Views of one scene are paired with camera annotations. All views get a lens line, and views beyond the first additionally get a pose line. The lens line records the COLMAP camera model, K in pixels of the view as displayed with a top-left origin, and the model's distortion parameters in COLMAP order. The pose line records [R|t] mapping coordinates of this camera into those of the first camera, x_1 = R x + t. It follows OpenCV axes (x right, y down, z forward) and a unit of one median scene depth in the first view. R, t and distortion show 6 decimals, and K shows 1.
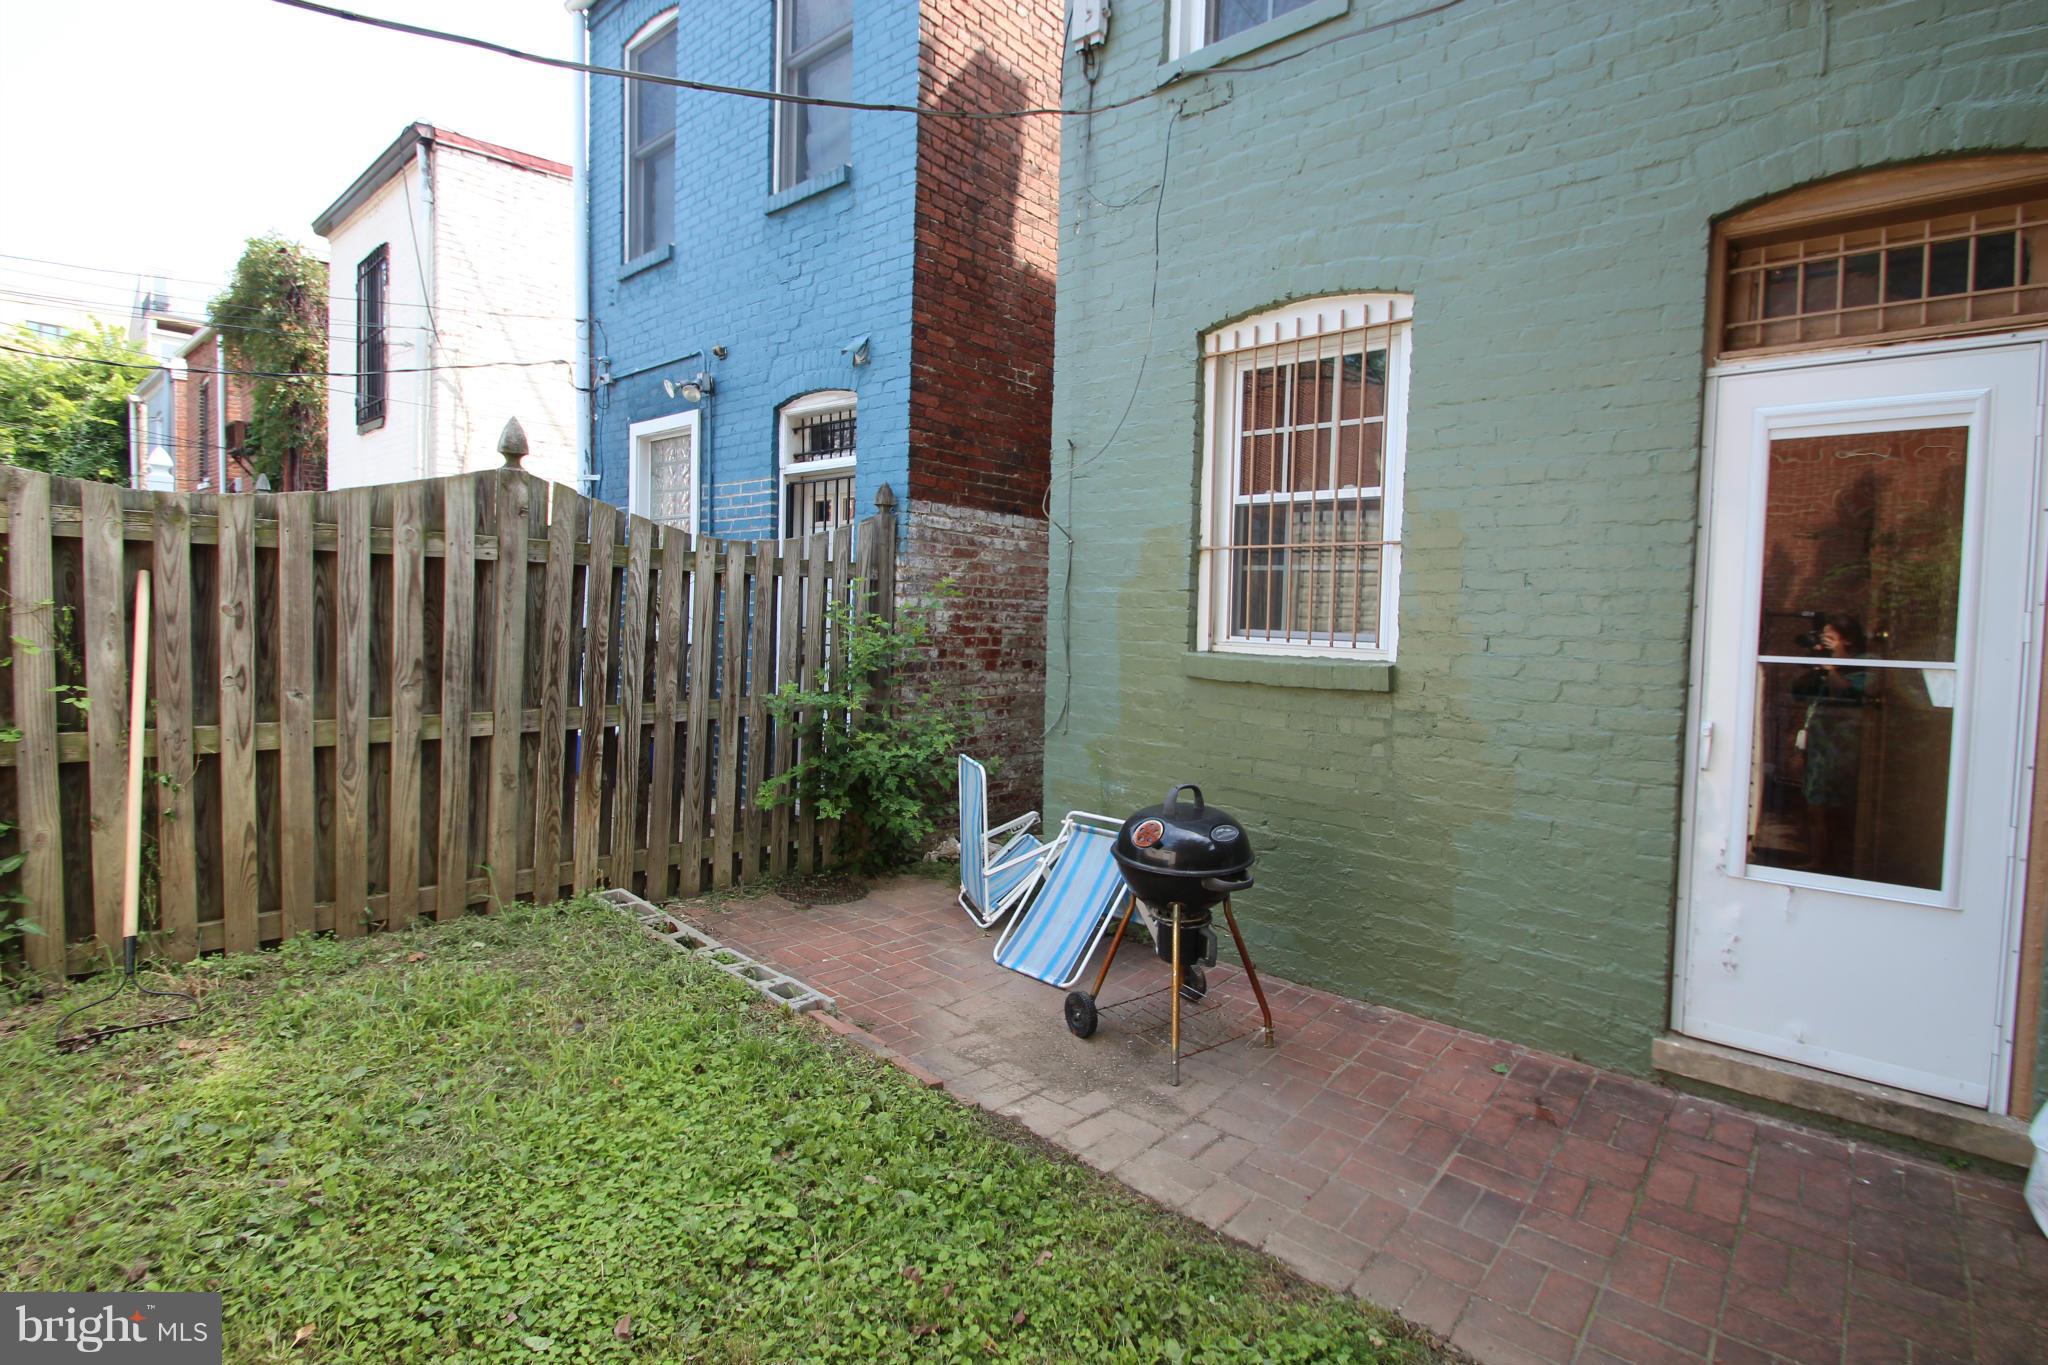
lens RADIAL K [[1008.3, 0, 1052.7], [0, 1008.3, 662.3], [0, 0, 1]] dist [0.000956, -0.014149]
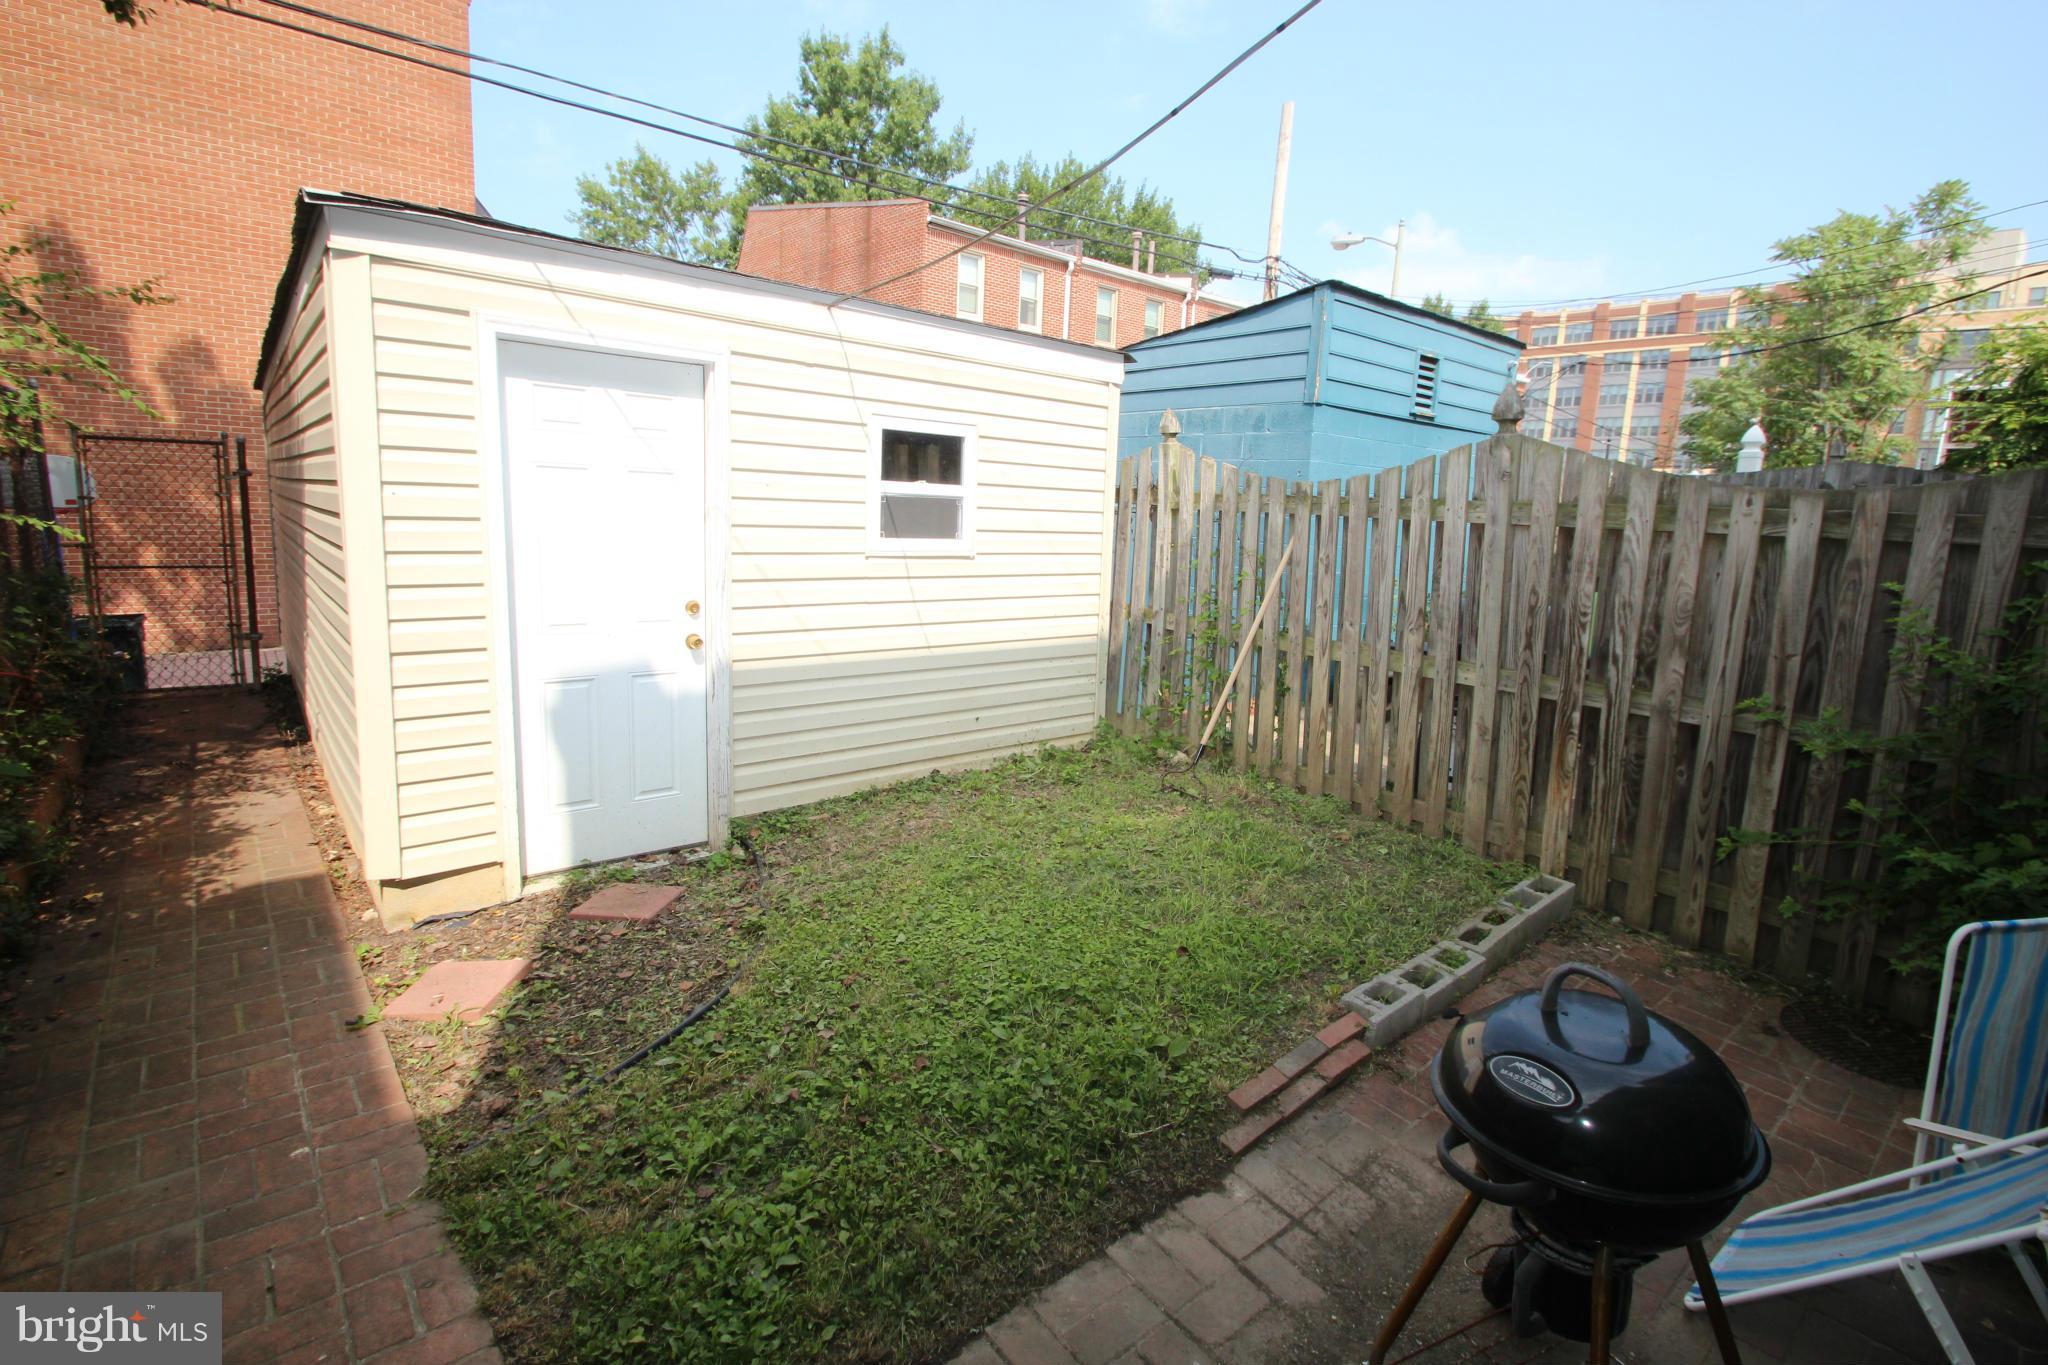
lens RADIAL K [[1008.3, 0, 1052.7], [0, 1008.3, 662.3], [0, 0, 1]] dist [0.000956, -0.014149]
pose [[-0.203713, 0.117171, -0.971994, 0.564177], [-0.094884, 0.985776, 0.138718, -0.058029], [0.974422, 0.120485, -0.189698, 0.733175]]
